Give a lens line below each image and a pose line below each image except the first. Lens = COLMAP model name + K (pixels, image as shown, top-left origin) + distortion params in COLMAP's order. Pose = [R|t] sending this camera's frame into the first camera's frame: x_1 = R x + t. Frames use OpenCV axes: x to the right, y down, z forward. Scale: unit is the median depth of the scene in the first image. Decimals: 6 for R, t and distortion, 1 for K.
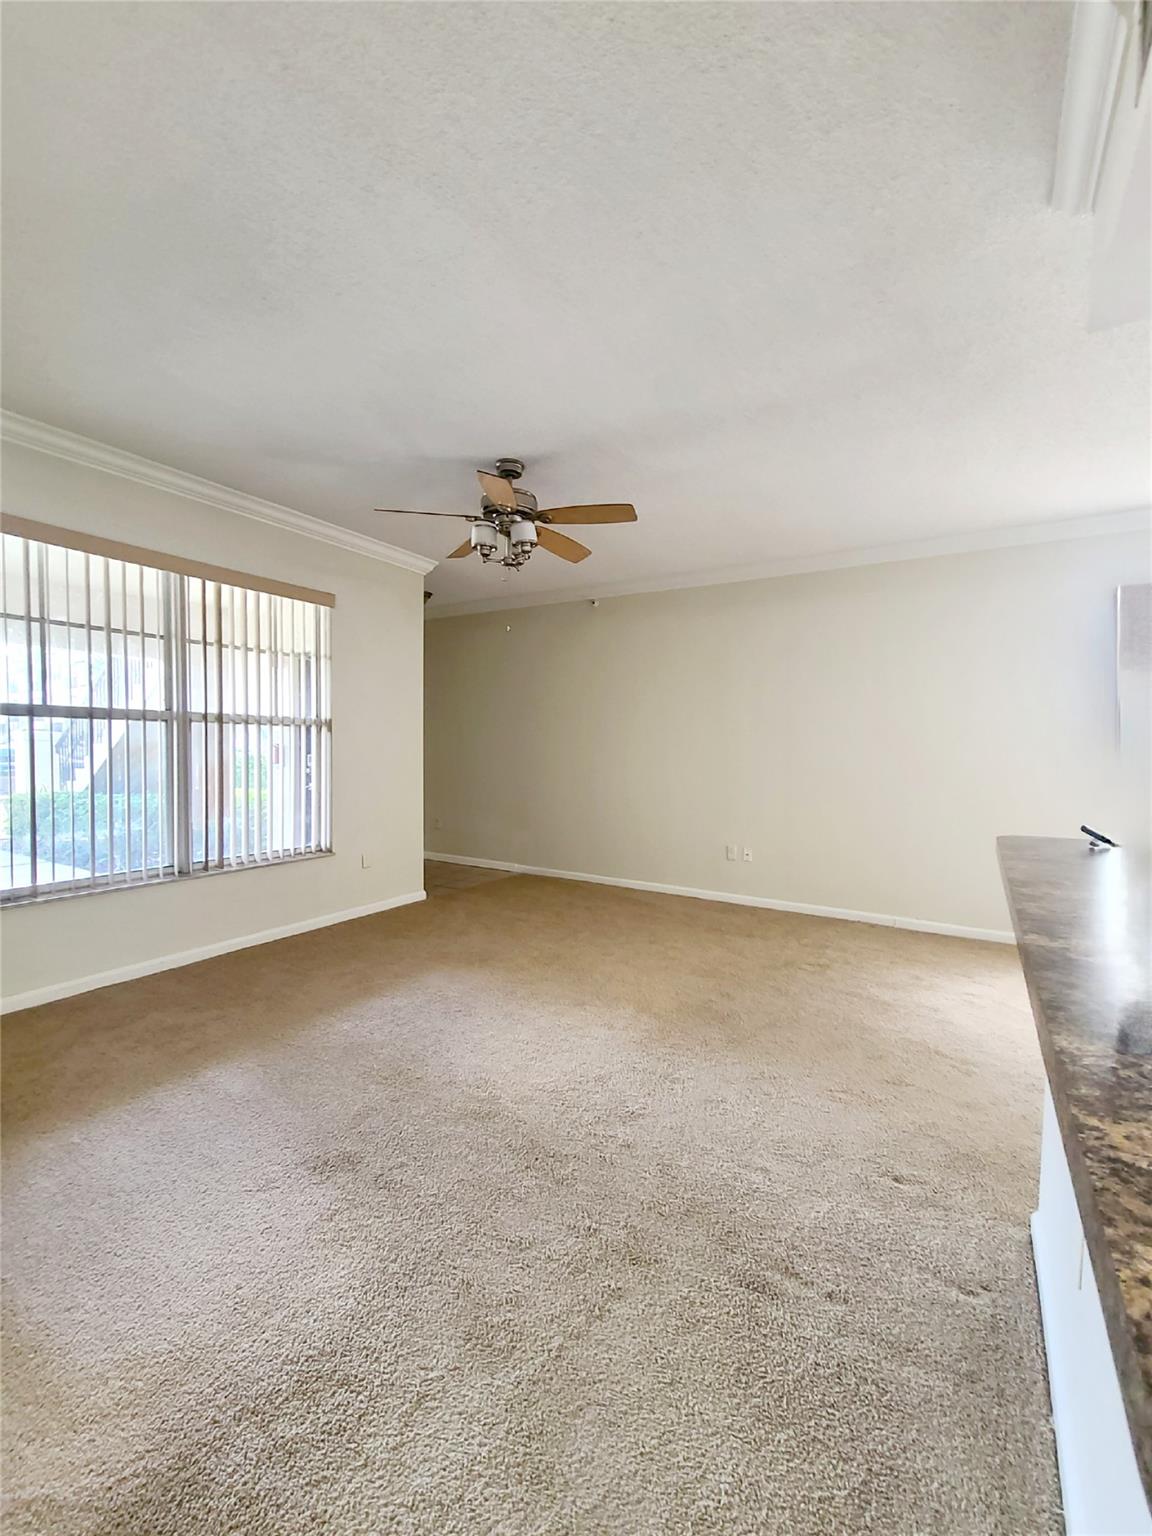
lens RADIAL K [[632.9, 0, 576.0], [0, 632.9, 768.0], [0, 0, 1]] dist [-0.002961, -0.000054]
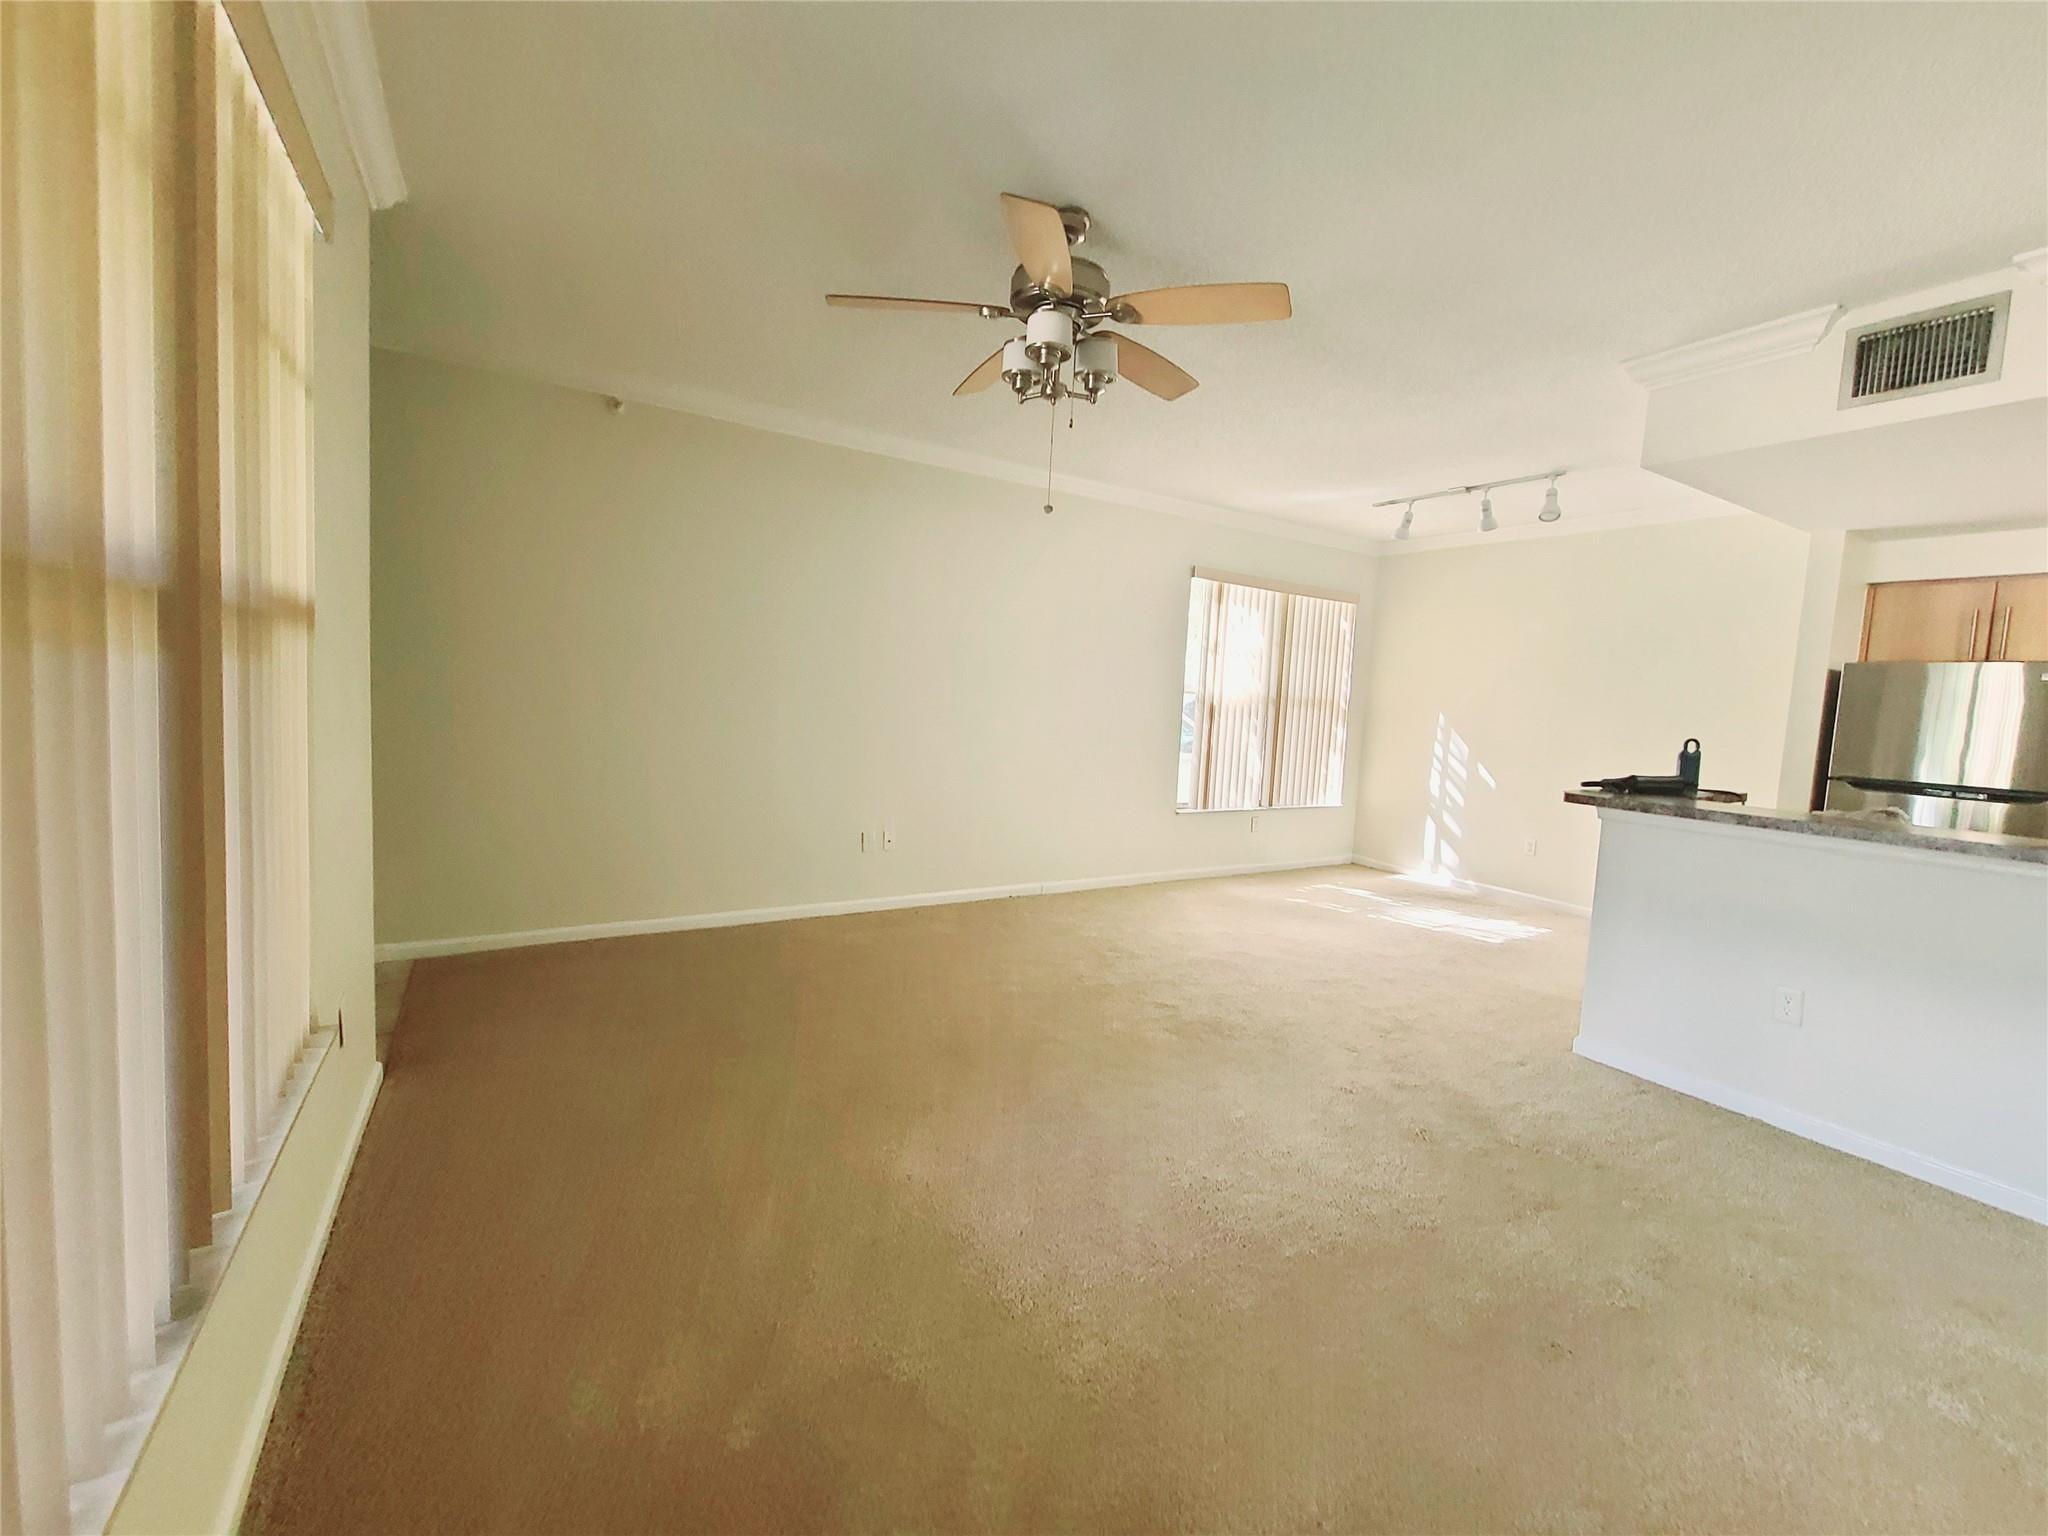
lens RADIAL K [[850.1, 0, 1024.0], [0, 850.1, 768.0], [0, 0, 1]] dist [-0.001343, -0.000619]
pose [[0.442835, -0.067606, 0.894051, -0.690595], [-0.005958, 0.996909, 0.078336, -0.033494], [-0.896584, -0.040017, 0.441063, 0.572374]]
